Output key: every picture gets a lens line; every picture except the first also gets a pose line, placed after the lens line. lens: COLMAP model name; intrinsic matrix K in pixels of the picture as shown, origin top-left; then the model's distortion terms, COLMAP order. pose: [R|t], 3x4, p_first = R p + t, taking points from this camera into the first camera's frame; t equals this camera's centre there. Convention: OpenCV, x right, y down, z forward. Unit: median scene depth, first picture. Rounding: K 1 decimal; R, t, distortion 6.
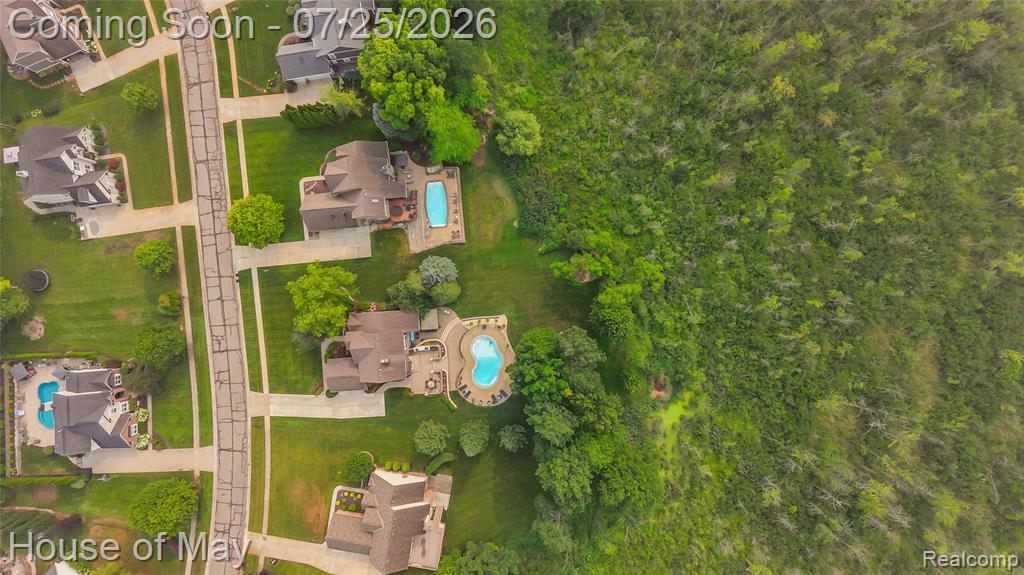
lens RADIAL K [[491.4, 0, 511.0], [0, 491.4, 289.5], [0, 0, 1]] dist [0.001878, 0.000630]
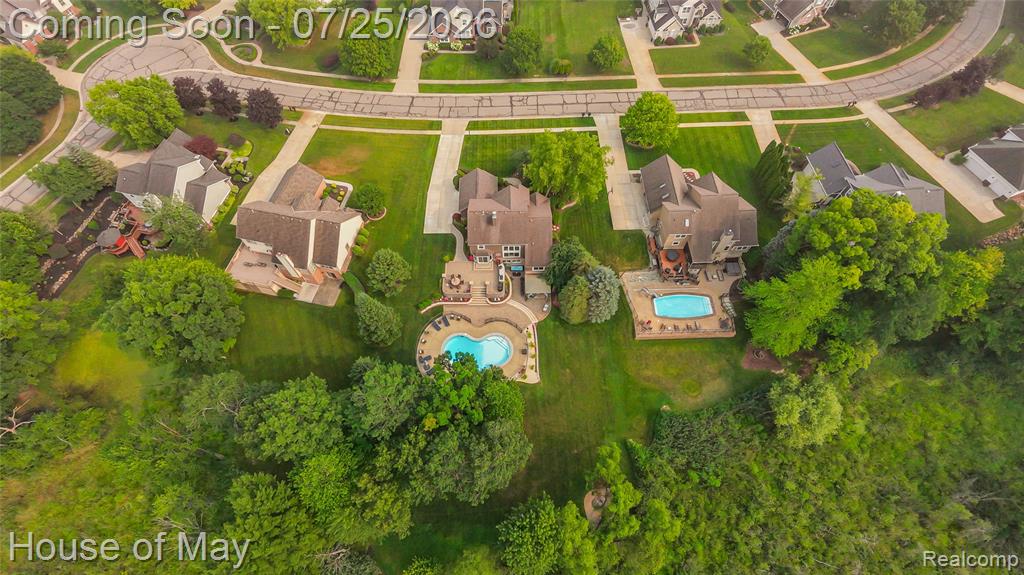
lens RADIAL K [[491.4, 0, 511.0], [0, 491.4, 289.5], [0, 0, 1]] dist [0.001878, 0.000630]
pose [[-0.057000, 0.879463, -0.472542, 0.213632], [-0.998374, -0.050059, 0.027260, 0.080805], [0.000319, 0.473328, 0.880886, 0.305591]]
